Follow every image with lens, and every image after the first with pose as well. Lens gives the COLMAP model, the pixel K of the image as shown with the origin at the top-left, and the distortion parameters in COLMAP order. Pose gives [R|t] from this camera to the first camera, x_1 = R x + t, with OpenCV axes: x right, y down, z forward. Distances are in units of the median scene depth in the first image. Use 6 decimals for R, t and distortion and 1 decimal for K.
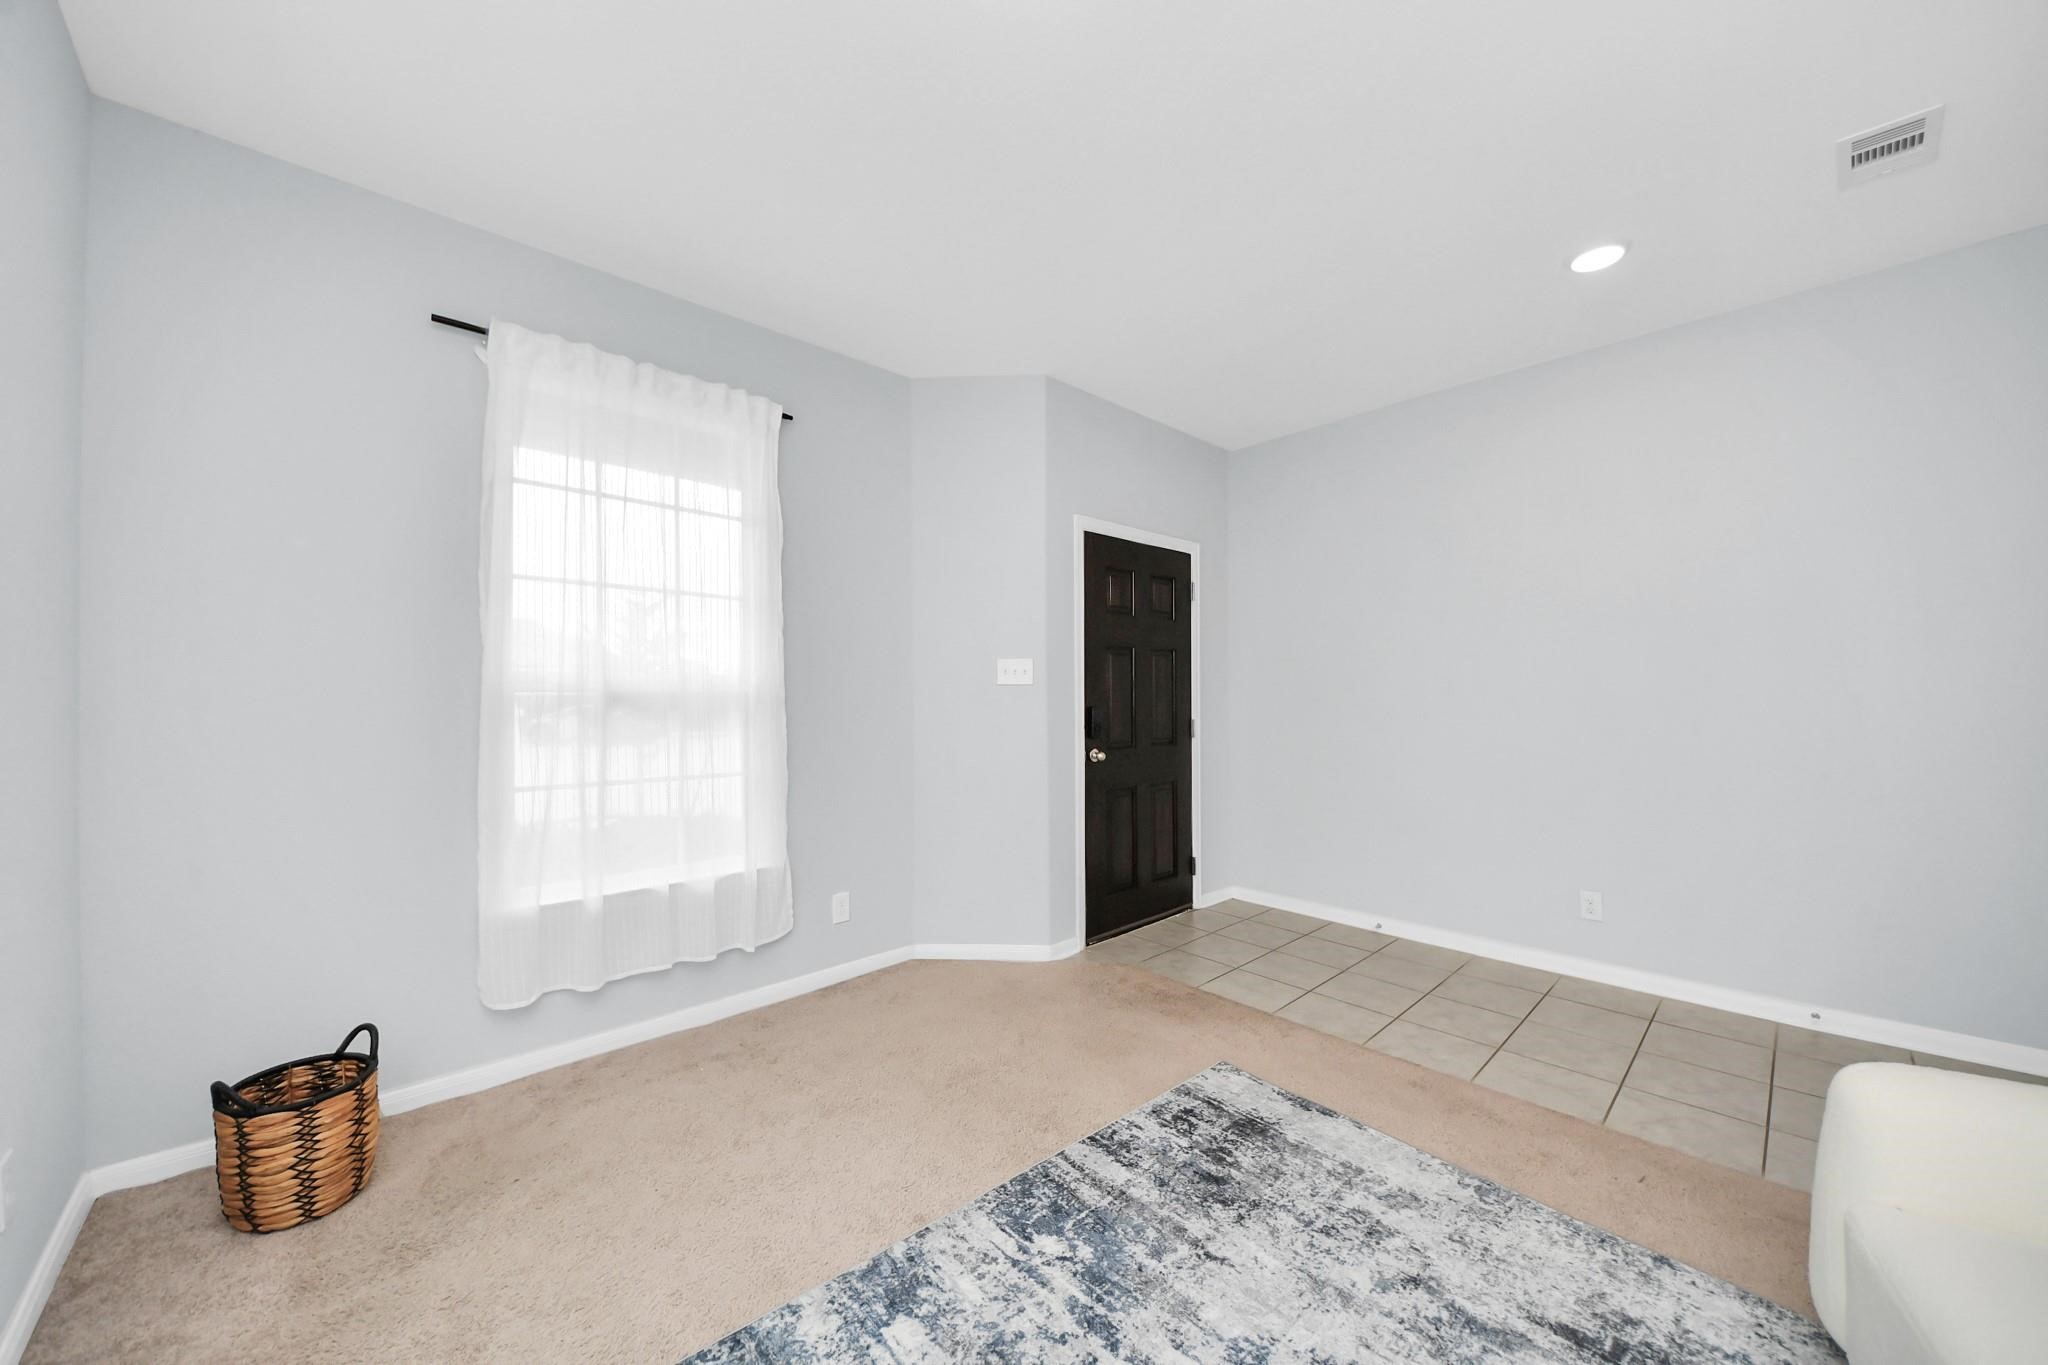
lens RADIAL K [[735.7, 0, 1020.8], [0, 735.7, 686.9], [0, 0, 1]] dist [0.059721, -0.033330]
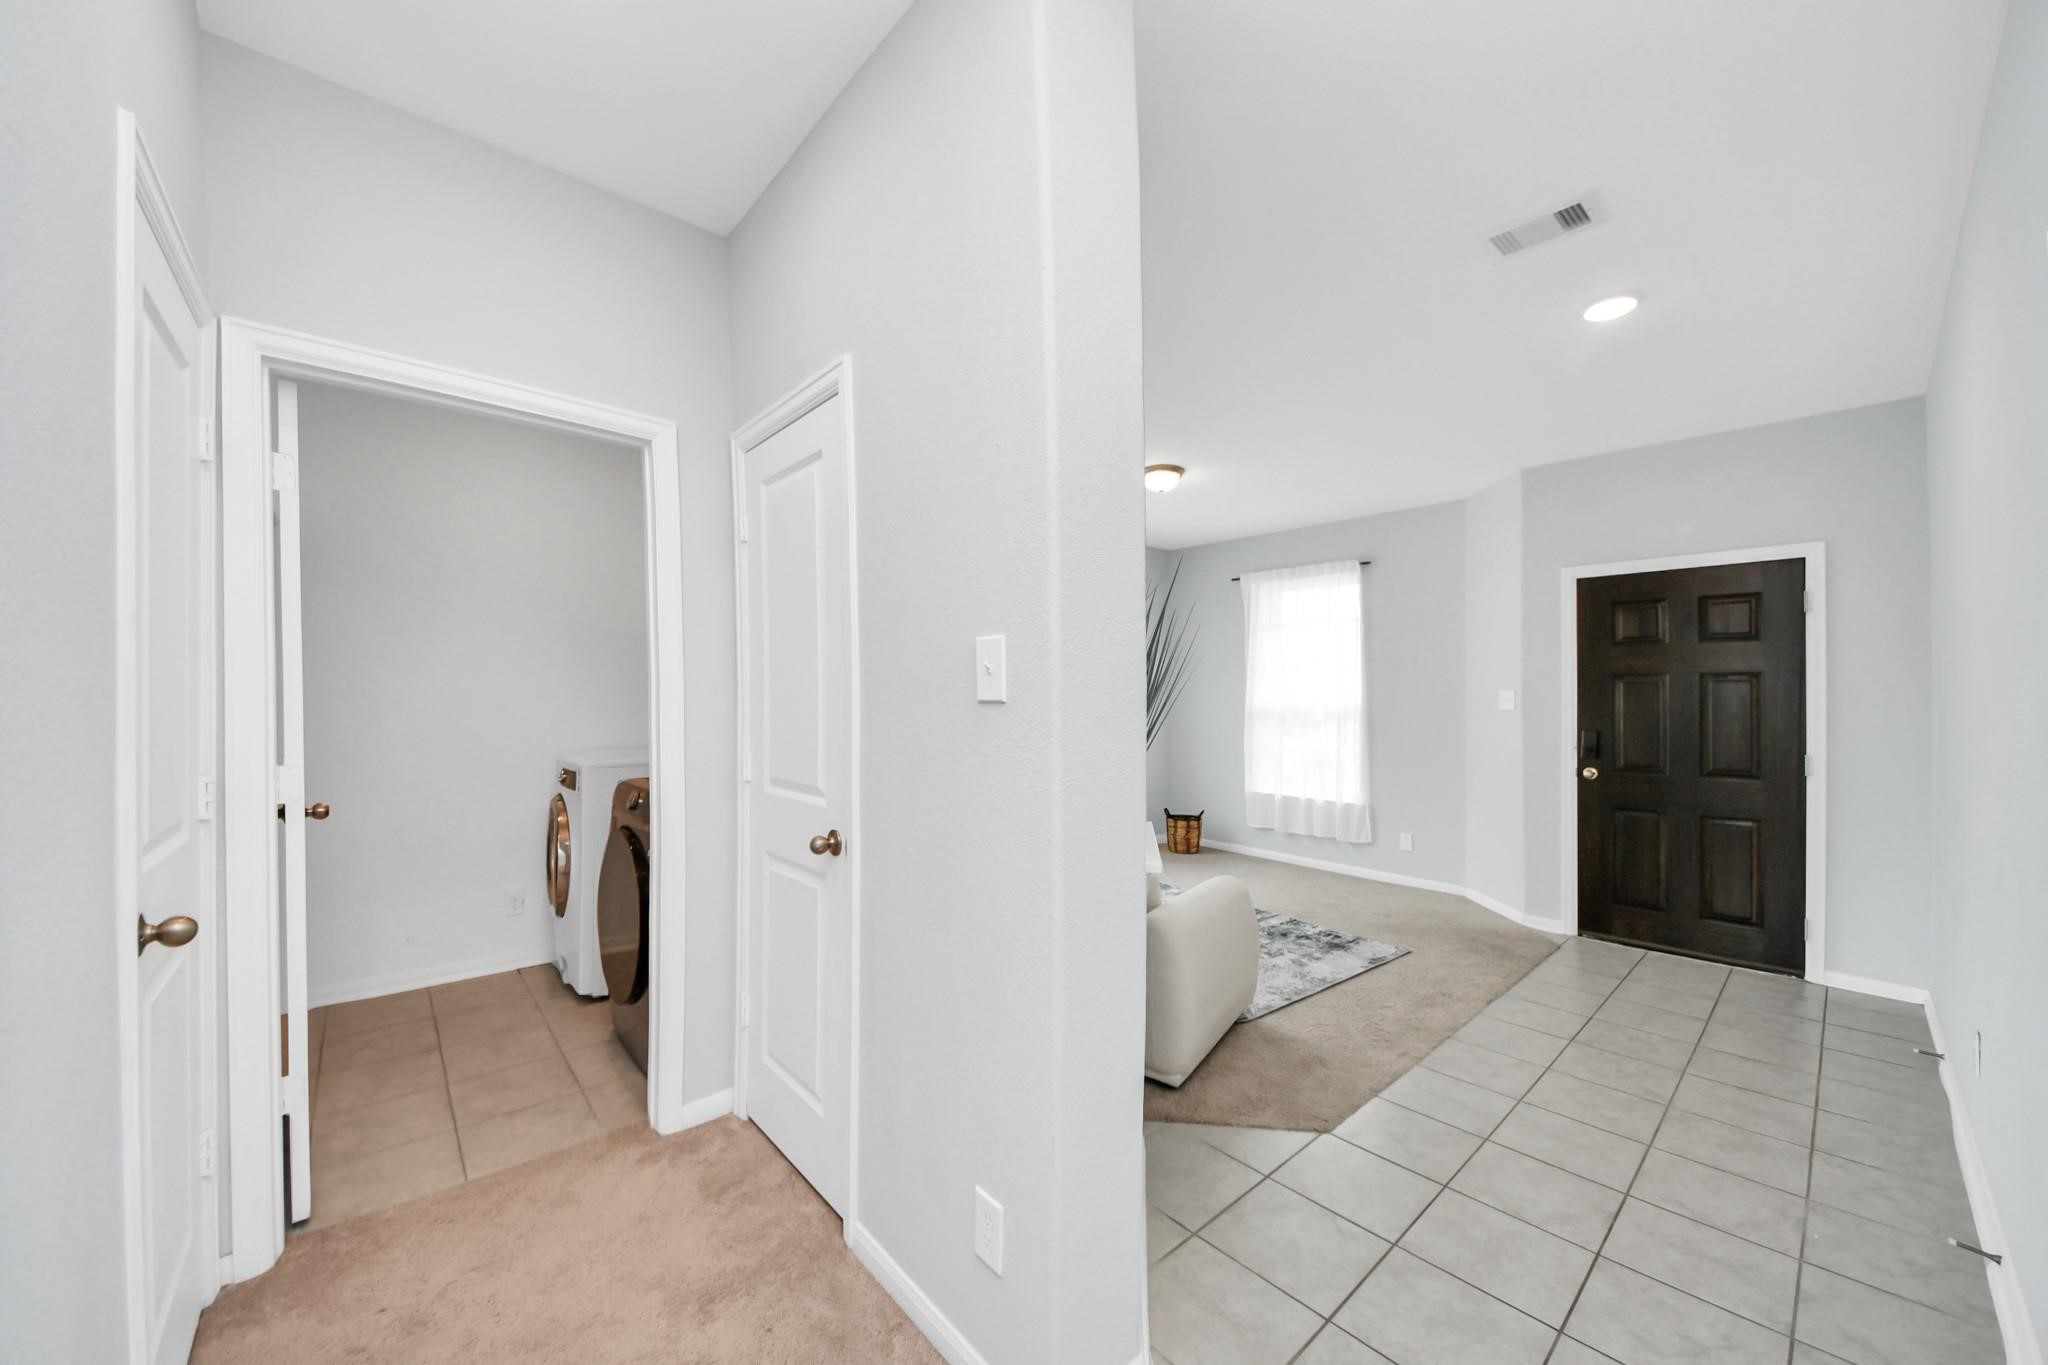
lens RADIAL K [[744.9, 0, 1027.0], [0, 744.9, 705.7], [0, 0, 1]] dist [0.061150, -0.027905]
pose [[-0.037856, -0.001542, -0.999282, 1.404281], [-0.008691, 0.999962, -0.001214, -0.002070], [0.999245, 0.008638, -0.037868, 0.186378]]
